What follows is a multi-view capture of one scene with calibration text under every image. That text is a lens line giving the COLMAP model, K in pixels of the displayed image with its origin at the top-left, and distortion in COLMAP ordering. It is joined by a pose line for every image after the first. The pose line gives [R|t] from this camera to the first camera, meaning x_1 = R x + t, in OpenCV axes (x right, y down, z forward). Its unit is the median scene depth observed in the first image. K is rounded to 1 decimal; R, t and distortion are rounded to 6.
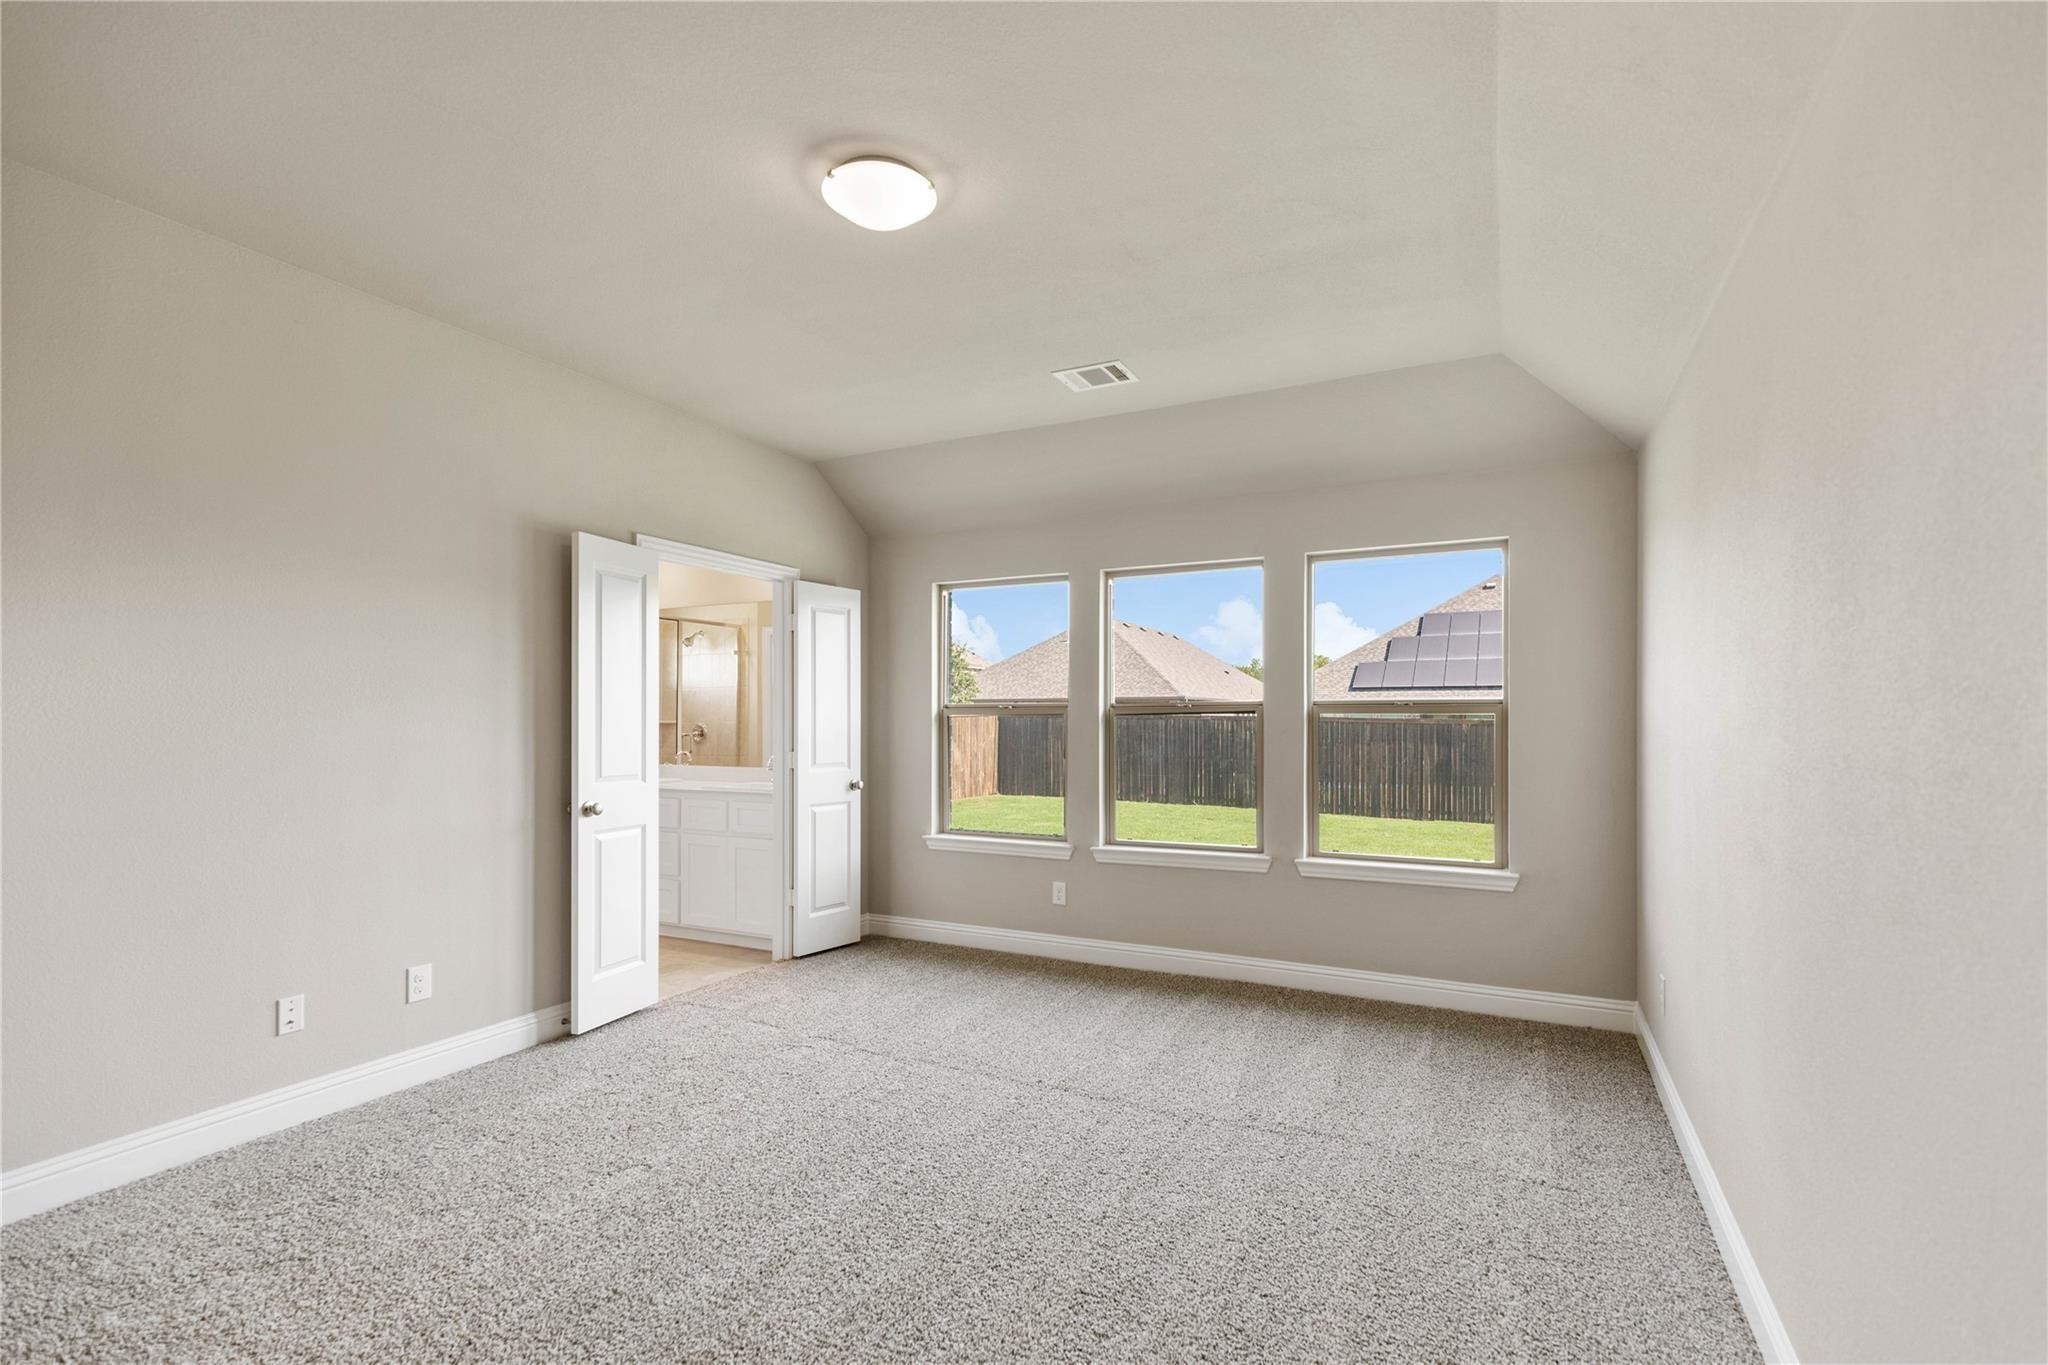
lens RADIAL K [[920.6, 0, 1011.3], [0, 920.6, 724.2], [0, 0, 1]] dist [0.008013, 0.000029]
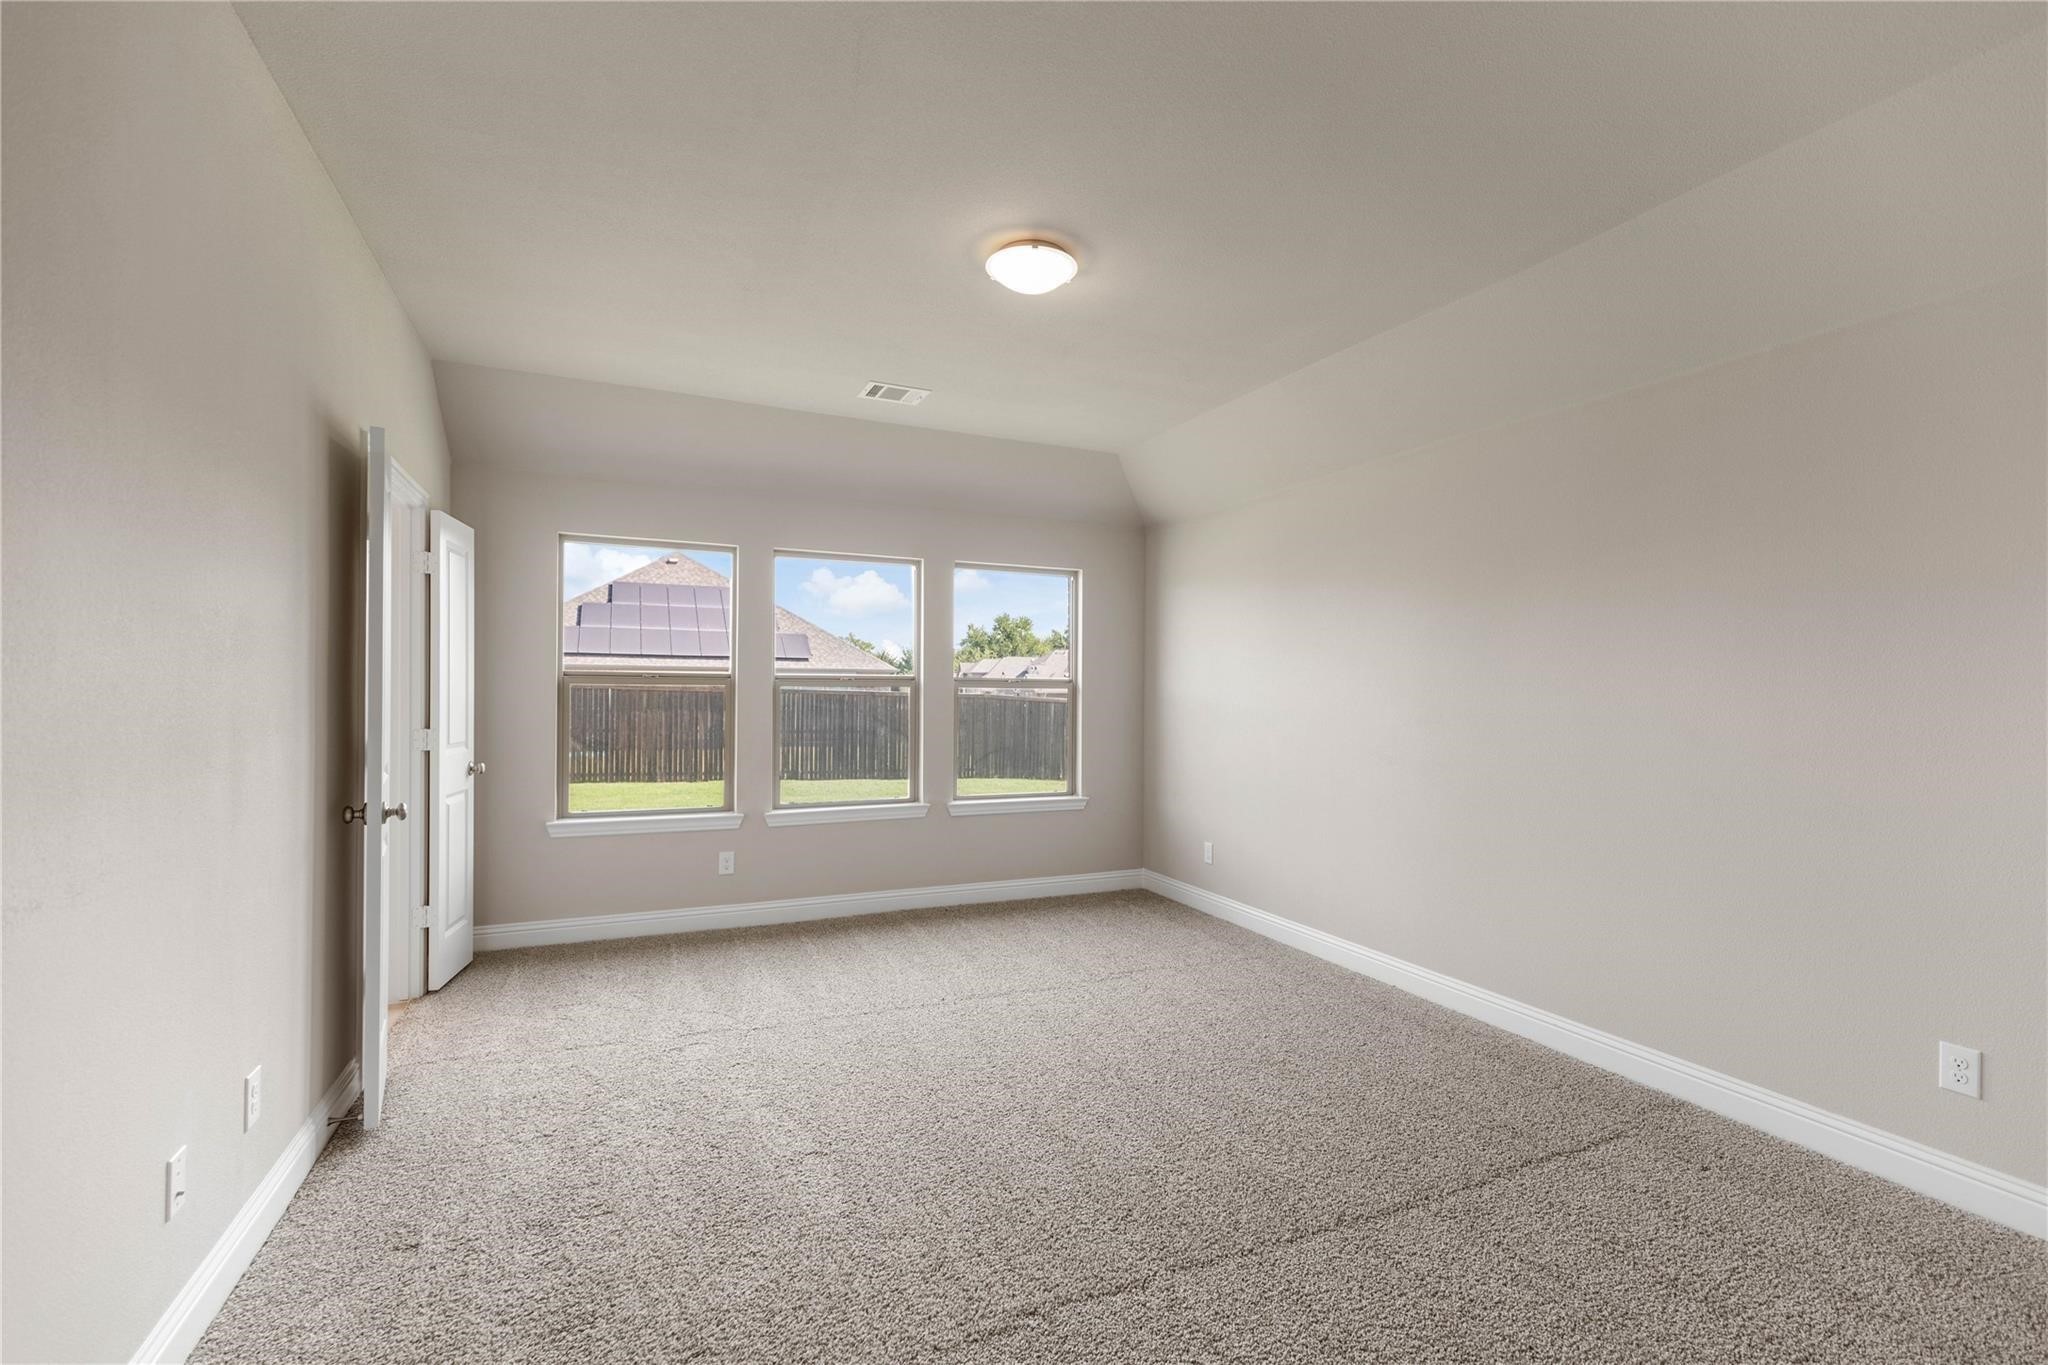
lens RADIAL K [[920.6, 0, 1034.5], [0, 920.6, 696.6], [0, 0, 1]] dist [0.008013, 0.000029]
pose [[0.625420, 0.000452, 0.780288, -0.520638], [-0.005608, 0.999977, 0.003916, -0.003571], [-0.780268, -0.006825, 0.625408, 0.110911]]
